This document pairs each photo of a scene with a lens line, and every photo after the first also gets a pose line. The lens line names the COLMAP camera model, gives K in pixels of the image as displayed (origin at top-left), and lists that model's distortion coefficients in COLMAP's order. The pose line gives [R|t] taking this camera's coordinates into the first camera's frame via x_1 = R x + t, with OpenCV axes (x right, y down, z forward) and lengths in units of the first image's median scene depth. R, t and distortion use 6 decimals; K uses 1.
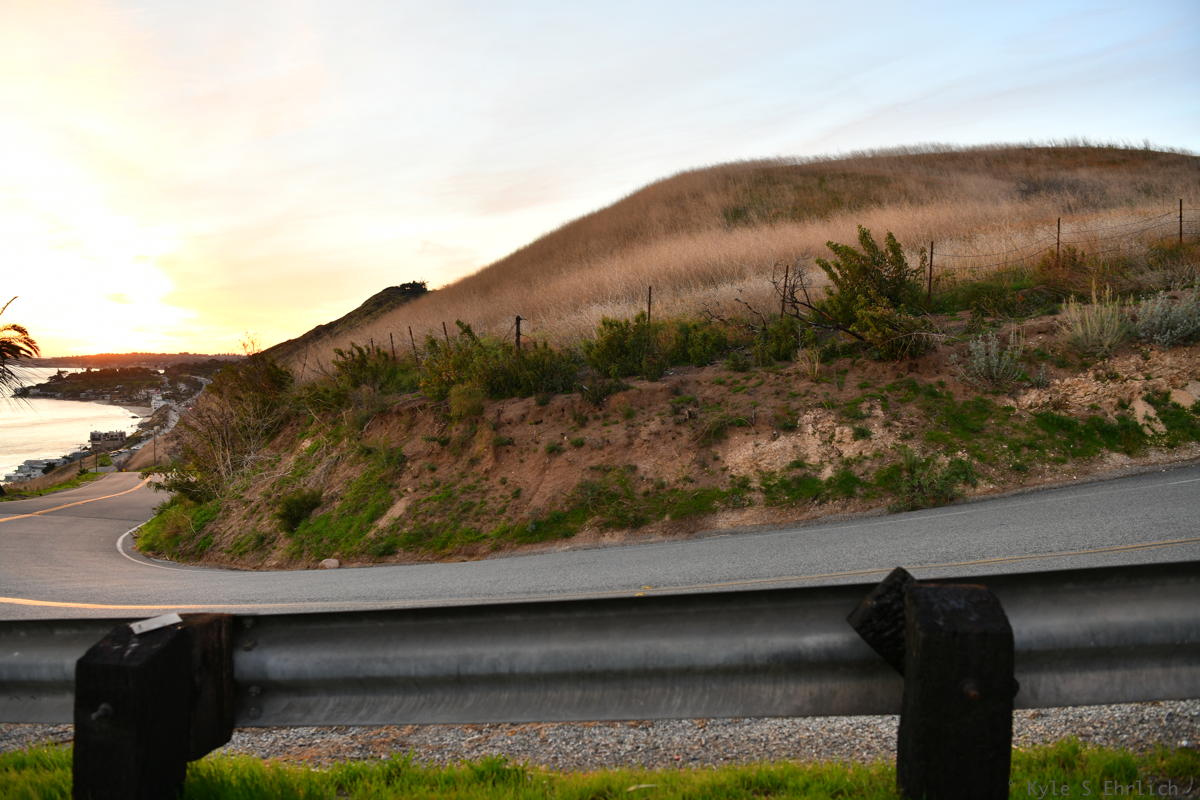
lens RADIAL K [[952.6, 0, 600.0], [0, 952.6, 400.0], [0, 0, 1]] dist [-0.045620, 0.008557]
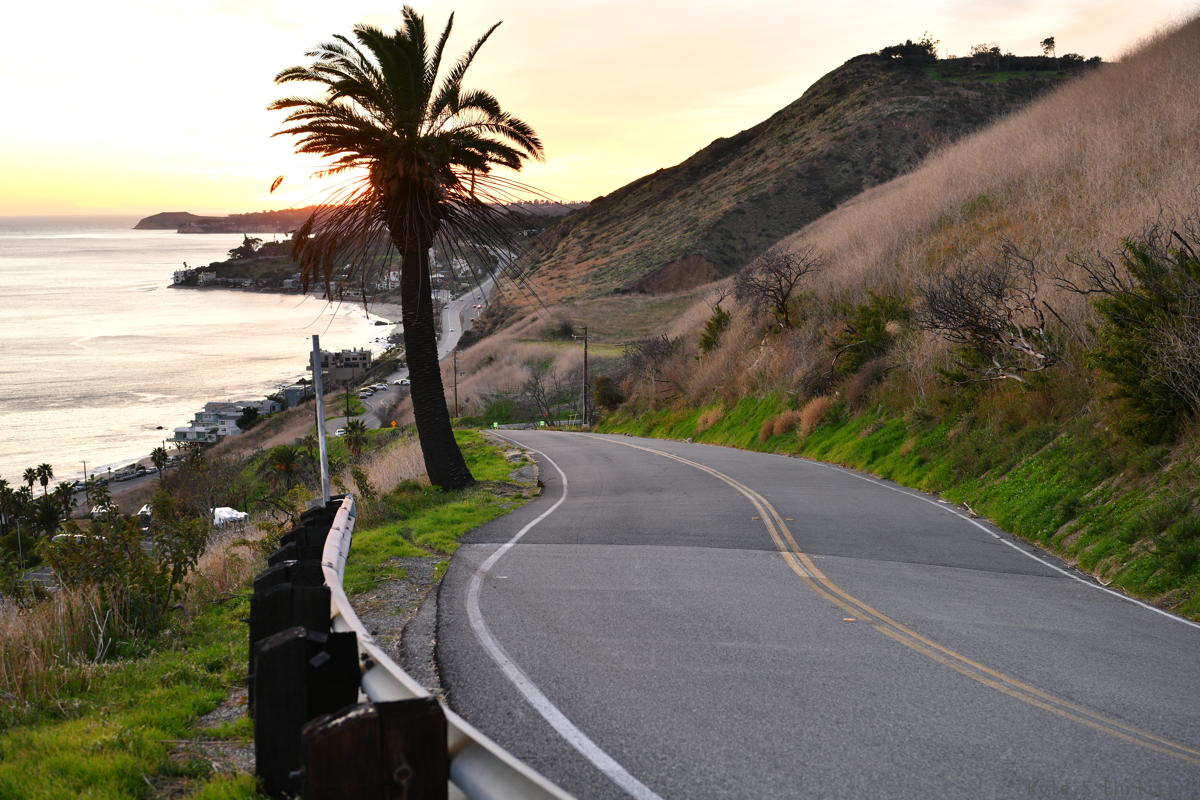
lens RADIAL K [[1955.2, 0, 600.0], [0, 1955.2, 400.0], [0, 0, 1]] dist [-0.029647, -0.047464]
pose [[0.942153, 0.011730, -0.334978, -0.635843], [0.007531, 0.998394, 0.056143, 0.025300], [0.335099, -0.055418, 0.940552, 0.379069]]
